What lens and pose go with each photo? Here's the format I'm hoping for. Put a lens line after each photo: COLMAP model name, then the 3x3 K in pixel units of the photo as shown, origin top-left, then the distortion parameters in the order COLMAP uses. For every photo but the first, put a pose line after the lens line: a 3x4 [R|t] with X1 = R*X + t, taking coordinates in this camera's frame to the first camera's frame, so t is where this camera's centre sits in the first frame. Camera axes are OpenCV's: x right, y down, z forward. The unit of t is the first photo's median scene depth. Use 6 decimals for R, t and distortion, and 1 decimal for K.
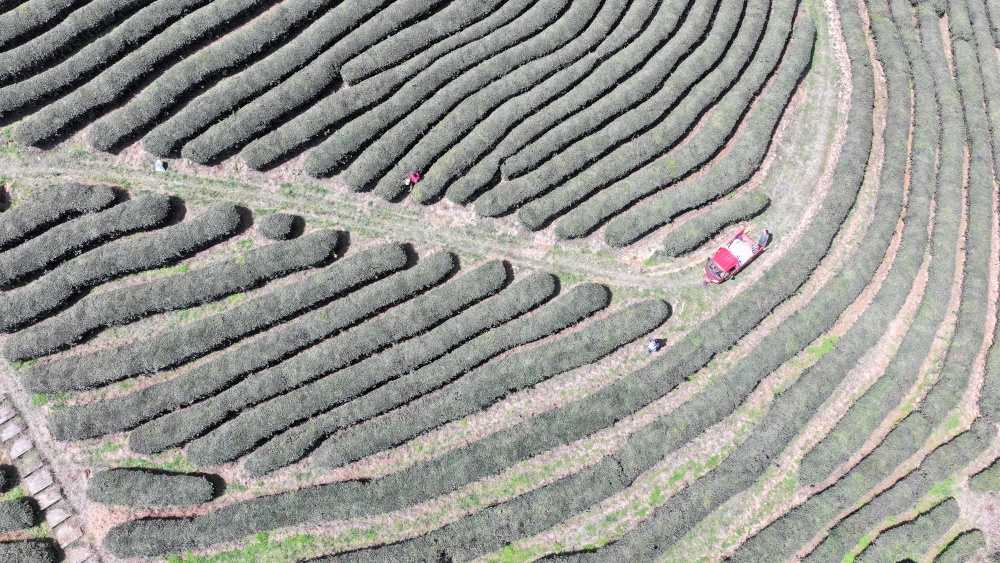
lens RADIAL K [[713.6, 0, 498.7], [0, 713.6, 284.2], [0, 0, 1]] dist [-0.004492, 0.023577]
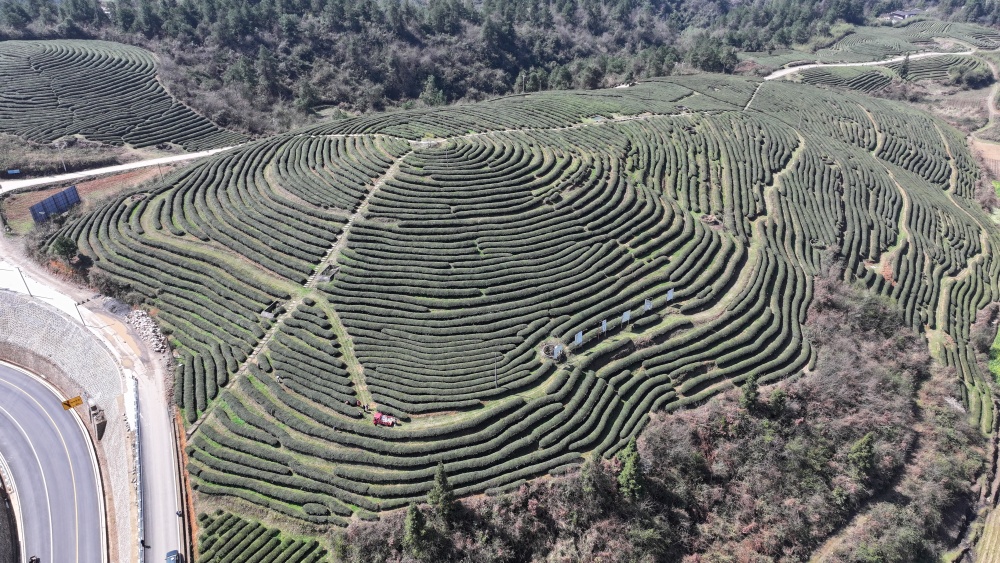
lens RADIAL K [[713.6, 0, 501.5], [0, 713.6, 278.8], [0, 0, 1]] dist [-0.004492, 0.023577]
pose [[0.572368, 0.443031, -0.690014, 2.719790], [-0.737366, 0.646207, -0.196742, -0.212227], [0.358729, 0.621401, 0.696544, -1.568801]]
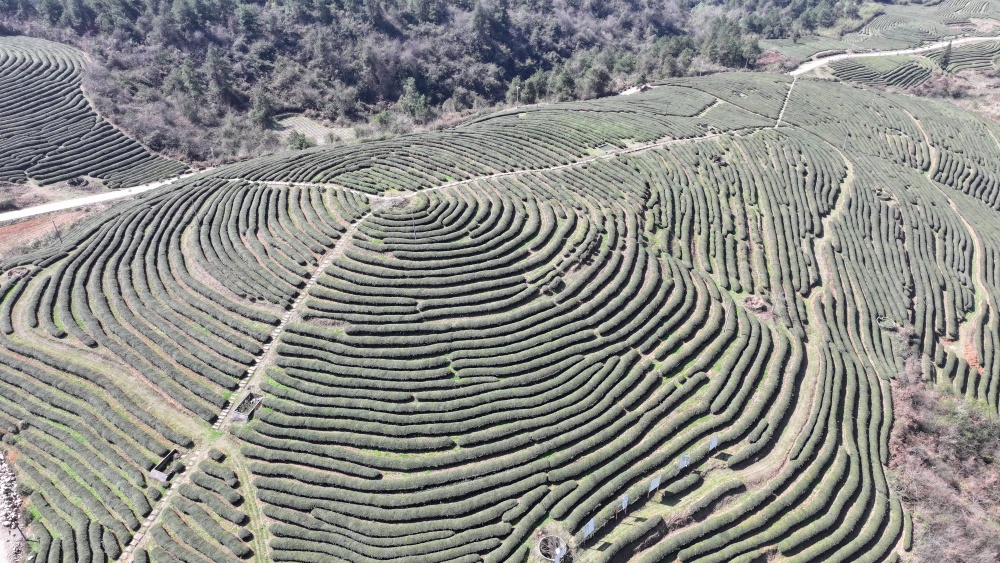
lens RADIAL K [[713.6, 0, 499.5], [0, 713.6, 281.0], [0, 0, 1]] dist [-0.004492, 0.023577]
pose [[0.572508, 0.475185, -0.668157, 1.616789], [-0.737215, 0.654984, -0.165863, -0.982395], [0.358816, 0.587533, 0.725297, -1.186468]]
